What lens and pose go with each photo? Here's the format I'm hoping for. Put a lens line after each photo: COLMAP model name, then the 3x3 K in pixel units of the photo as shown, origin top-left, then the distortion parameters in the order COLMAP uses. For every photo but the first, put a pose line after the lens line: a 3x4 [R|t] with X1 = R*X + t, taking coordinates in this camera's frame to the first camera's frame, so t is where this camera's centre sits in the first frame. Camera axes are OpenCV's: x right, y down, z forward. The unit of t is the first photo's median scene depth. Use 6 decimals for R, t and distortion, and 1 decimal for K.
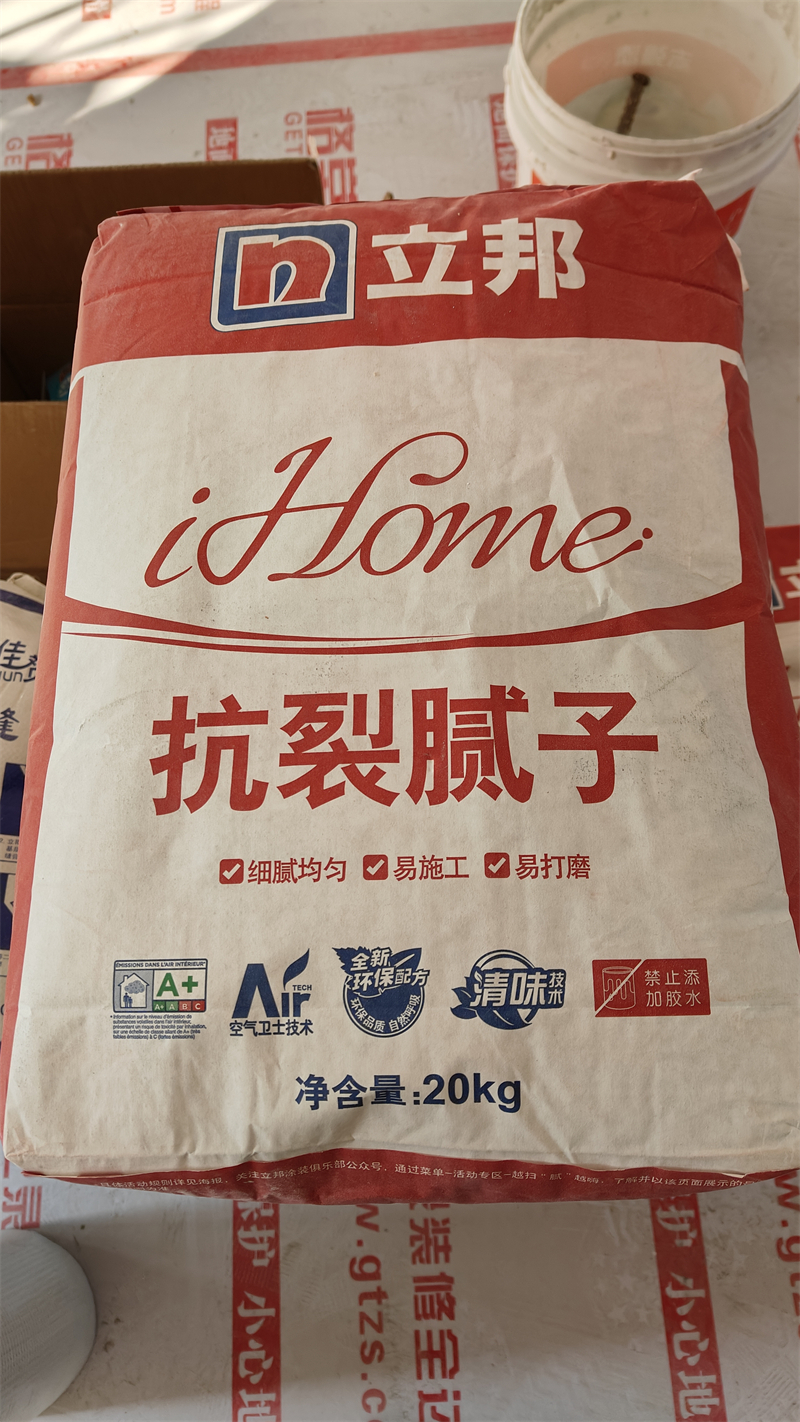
lens RADIAL K [[990.7, 0, 399.1], [0, 990.7, 714.3], [0, 0, 1]] dist [0.000585, -0.004606]
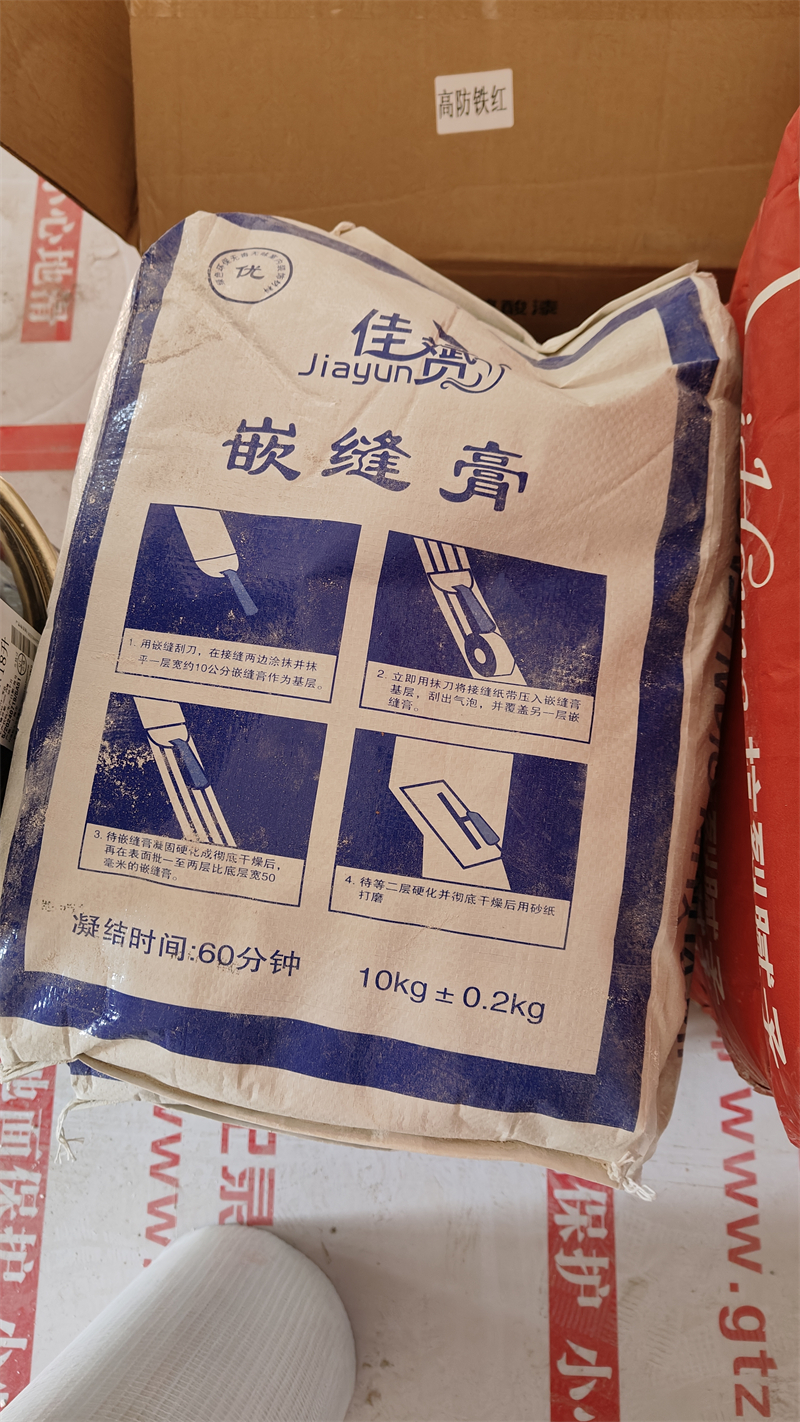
lens RADIAL K [[990.7, 0, 400.7], [0, 990.7, 707.6], [0, 0, 1]] dist [0.000585, -0.004606]
pose [[0.997604, 0.058528, -0.036880, -0.274667], [-0.054066, 0.992218, 0.112159, 0.062930], [0.043157, -0.109896, 0.993006, 0.344008]]
